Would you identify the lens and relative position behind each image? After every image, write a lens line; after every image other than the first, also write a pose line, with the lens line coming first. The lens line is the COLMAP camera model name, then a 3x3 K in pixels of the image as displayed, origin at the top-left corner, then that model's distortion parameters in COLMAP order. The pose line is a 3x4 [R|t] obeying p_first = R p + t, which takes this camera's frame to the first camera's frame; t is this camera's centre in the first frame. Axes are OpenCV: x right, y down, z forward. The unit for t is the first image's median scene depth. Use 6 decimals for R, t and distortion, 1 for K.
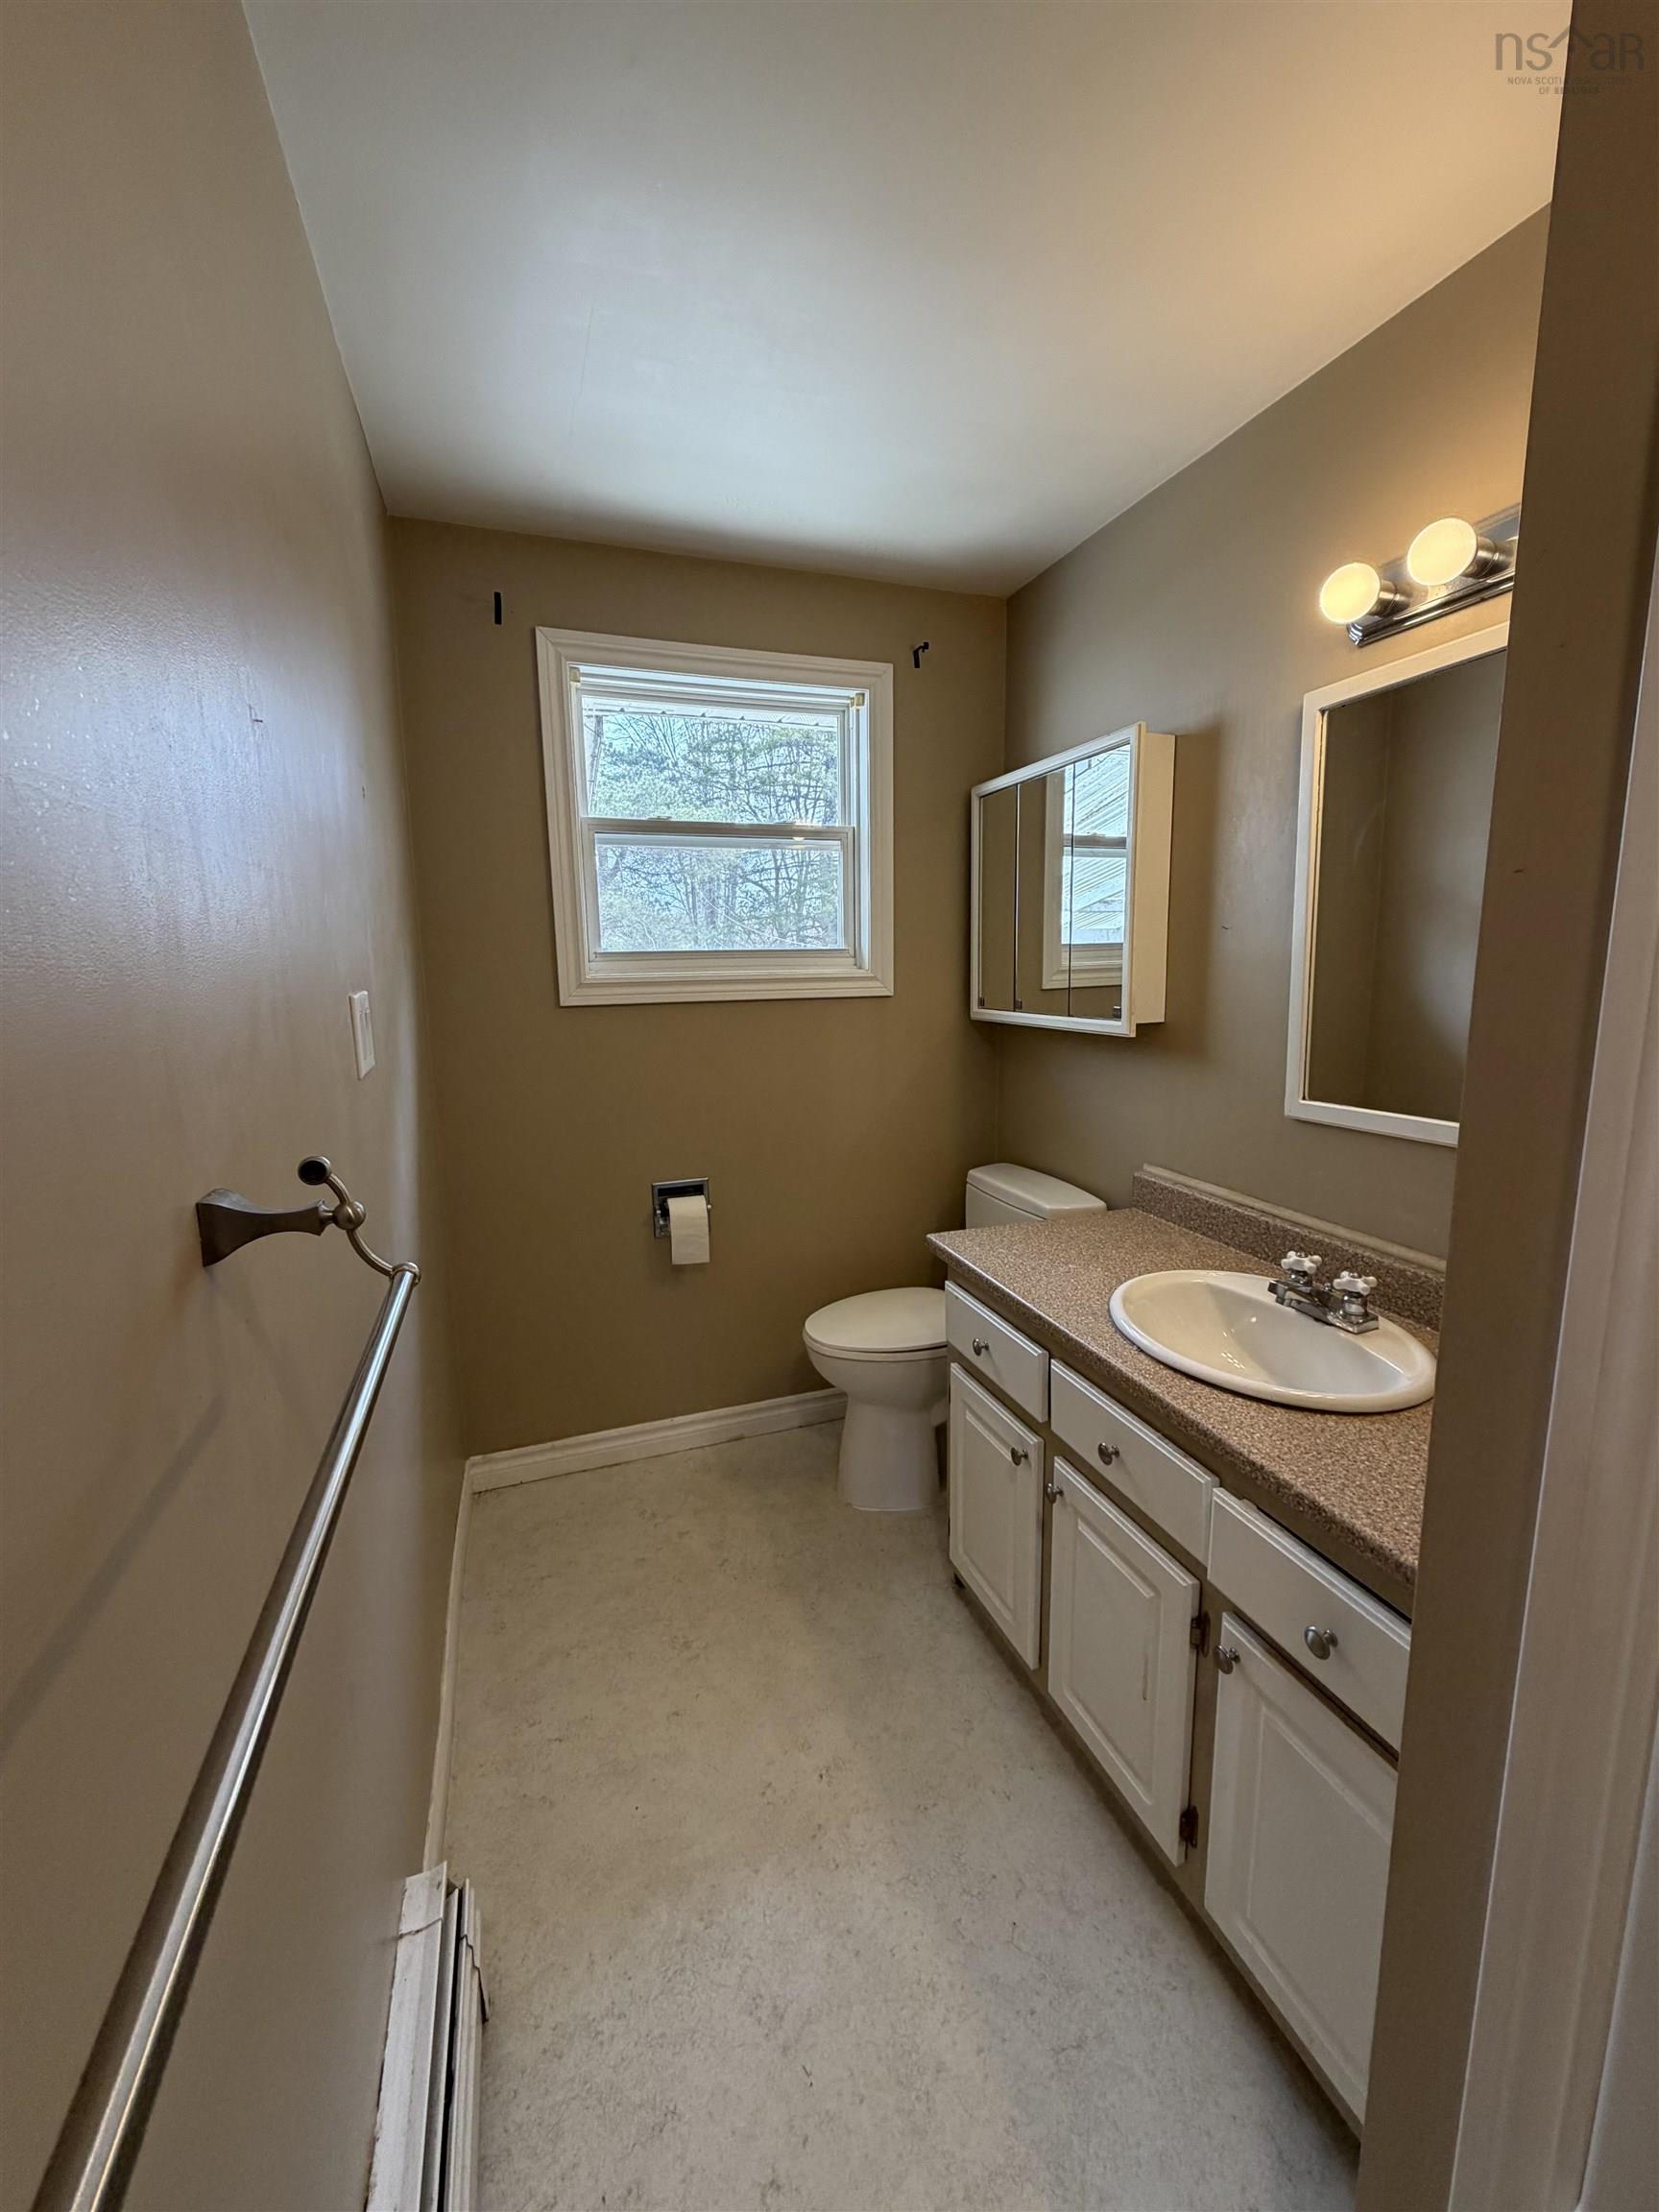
lens RADIAL K [[890.5, 0, 827.9], [0, 890.5, 1096.0], [0, 0, 1]] dist [0.000060, 0.000354]
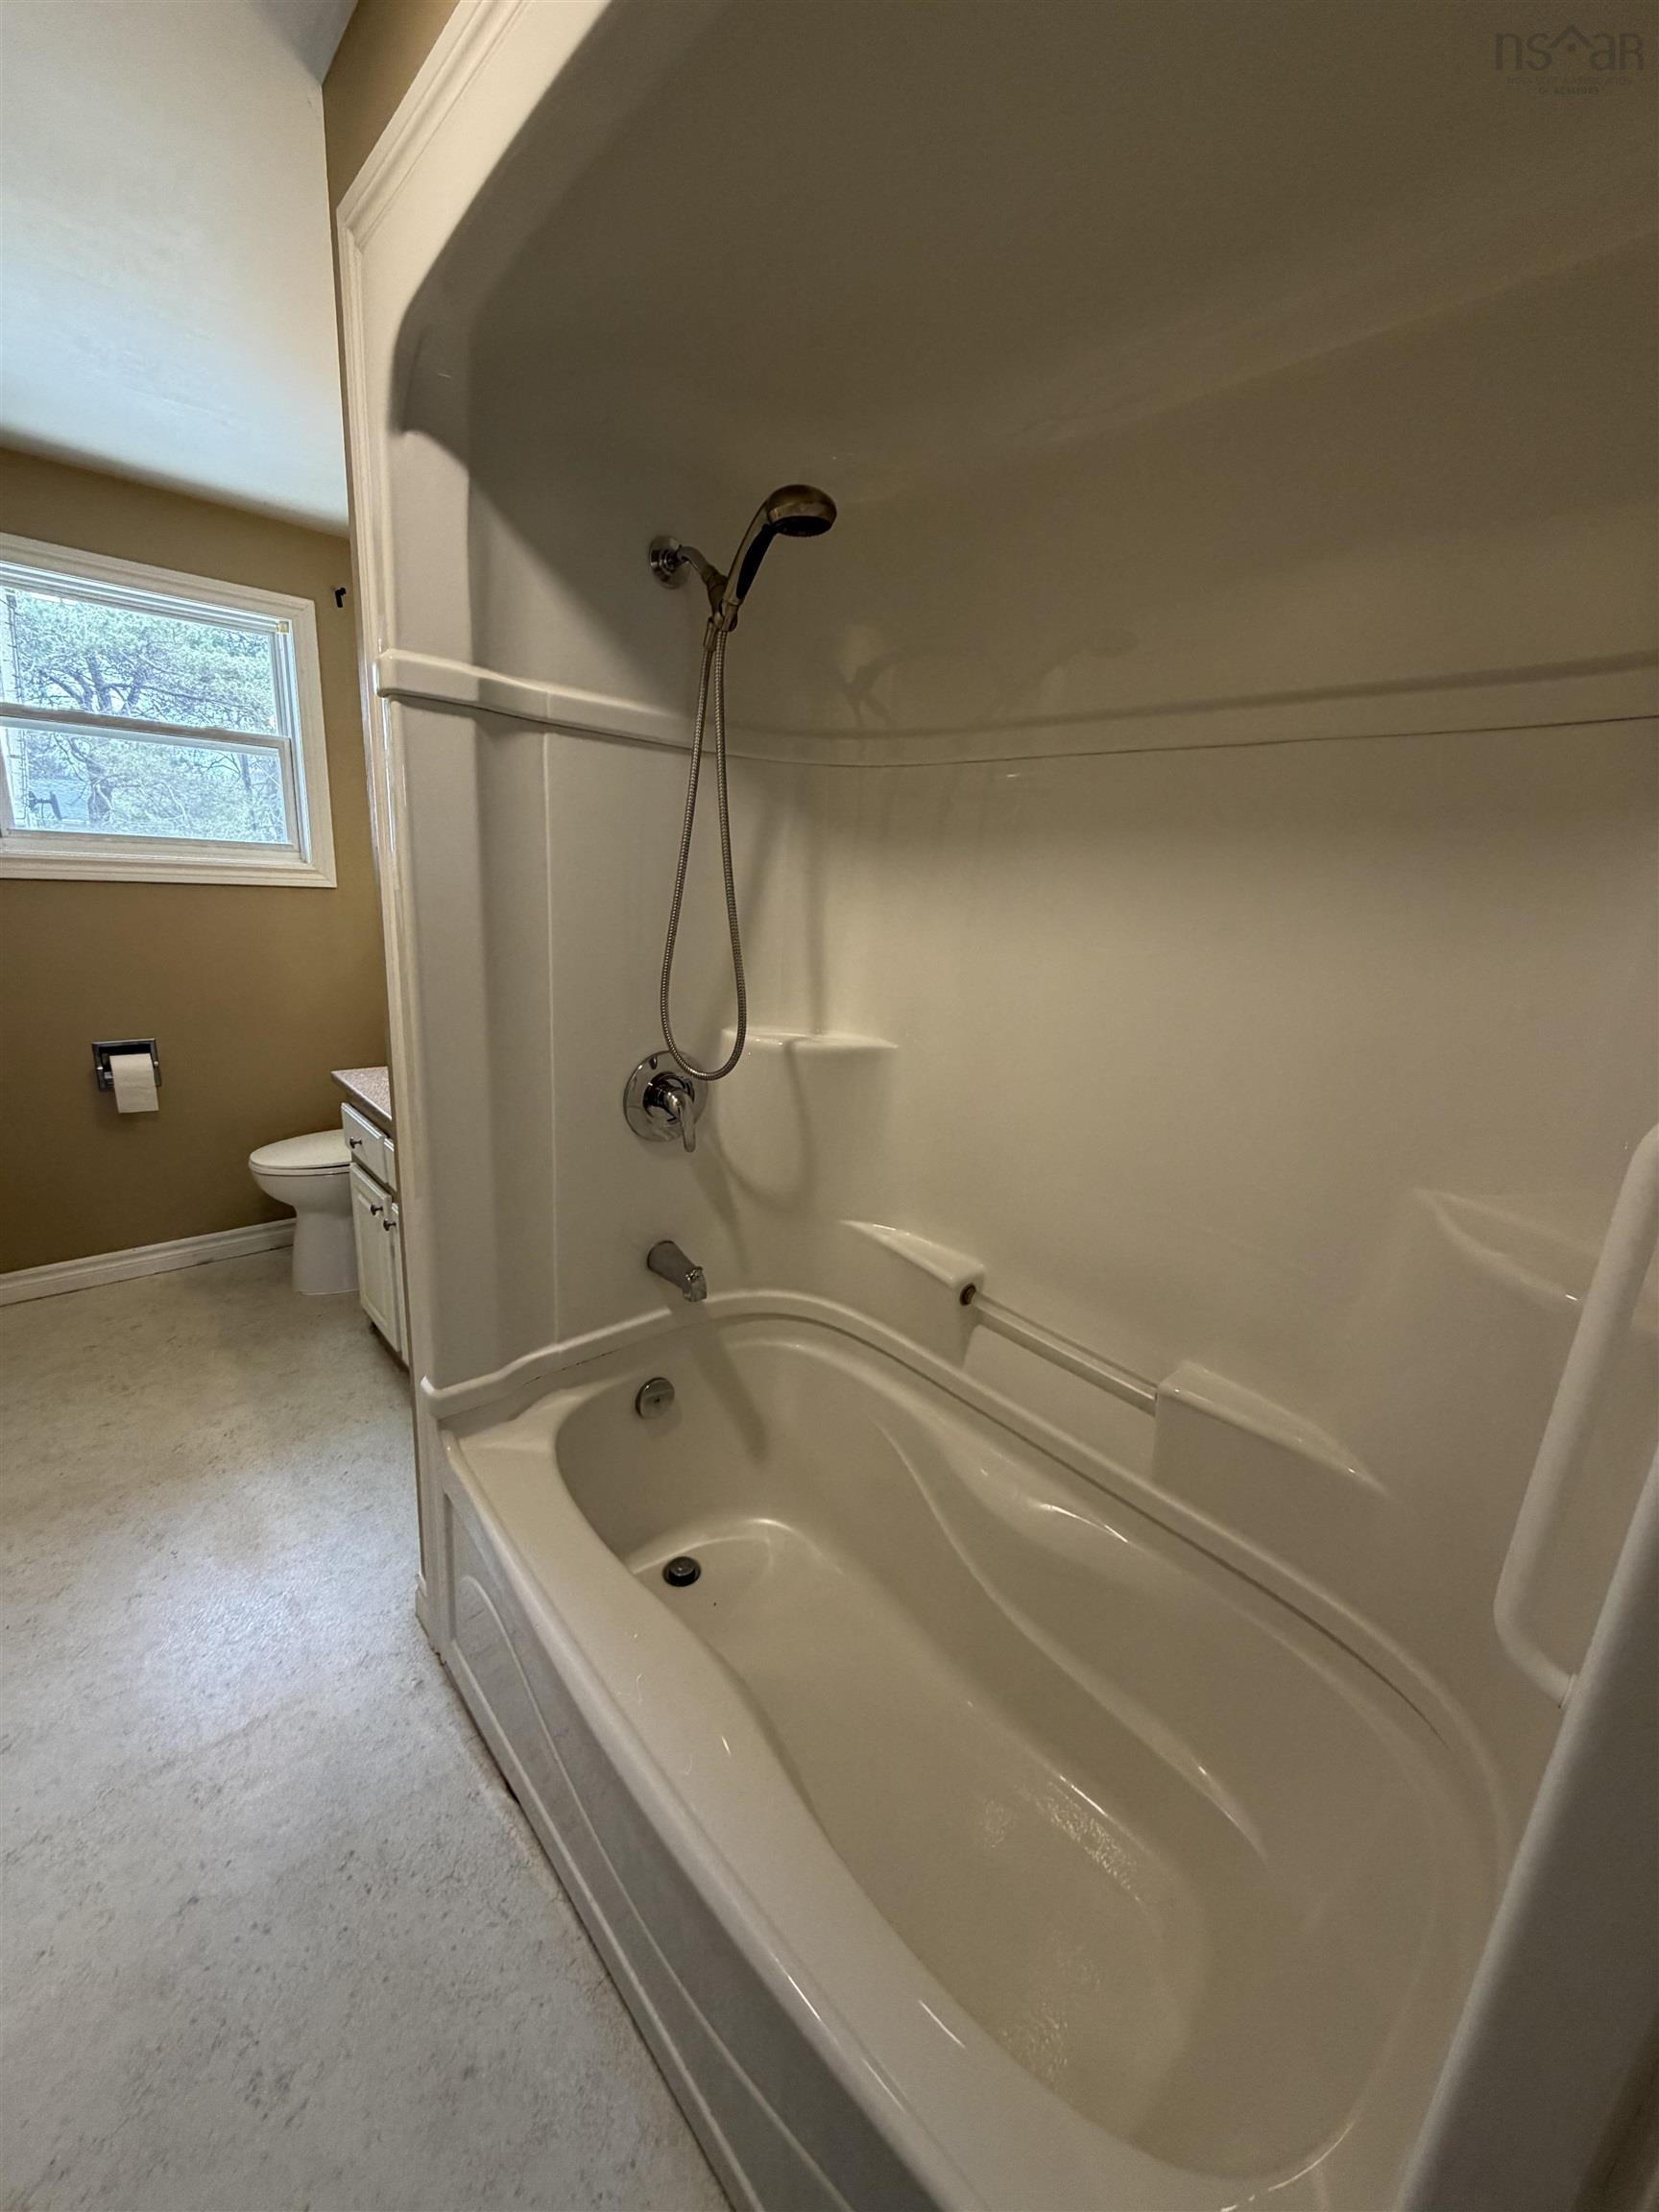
lens RADIAL K [[890.5, 0, 827.9], [0, 890.5, 1096.0], [0, 0, 1]] dist [0.000060, 0.000354]
pose [[0.919811, -0.029559, 0.391246, 0.218695], [-0.011723, 0.994643, 0.102707, 0.038002], [-0.392186, -0.099057, 0.914537, -0.411804]]
